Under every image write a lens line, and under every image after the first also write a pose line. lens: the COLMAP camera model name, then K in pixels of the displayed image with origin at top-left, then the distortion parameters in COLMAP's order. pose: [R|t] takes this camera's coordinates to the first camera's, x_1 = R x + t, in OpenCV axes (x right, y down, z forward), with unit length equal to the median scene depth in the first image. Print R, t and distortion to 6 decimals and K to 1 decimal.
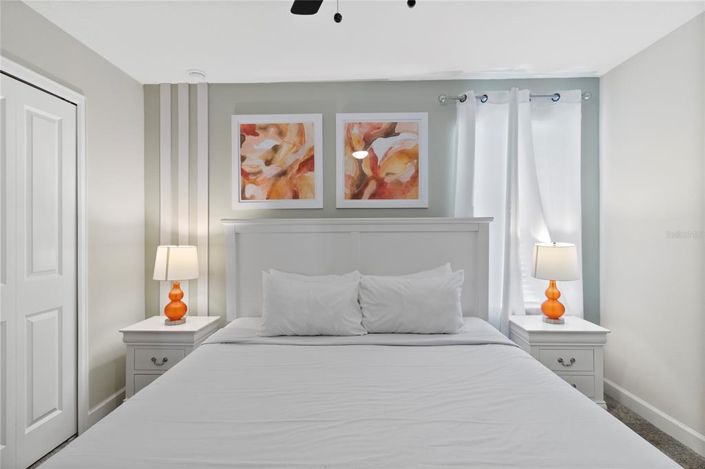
lens RADIAL K [[344.7, 0, 350.8], [0, 344.7, 226.4], [0, 0, 1]] dist [0.001798, 0.000153]
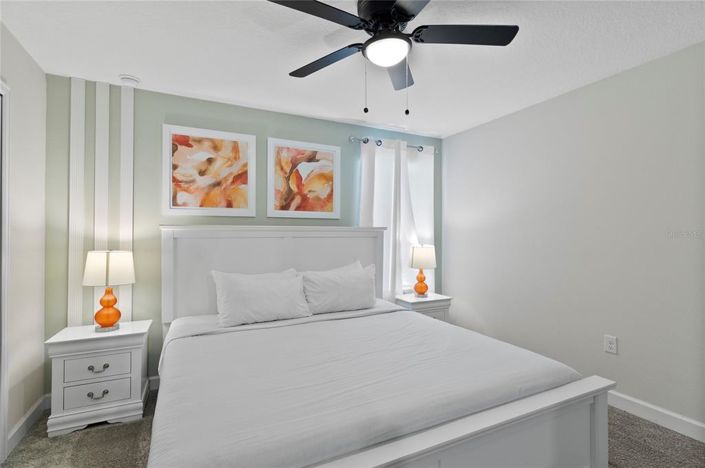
lens RADIAL K [[344.7, 0, 350.8], [0, 344.7, 225.9], [0, 0, 1]] dist [0.001798, 0.000153]
pose [[0.889265, 0.016679, 0.457087, -0.345284], [-0.011312, 0.999831, -0.014477, -0.009126], [-0.457252, 0.007704, 0.889304, -0.193108]]
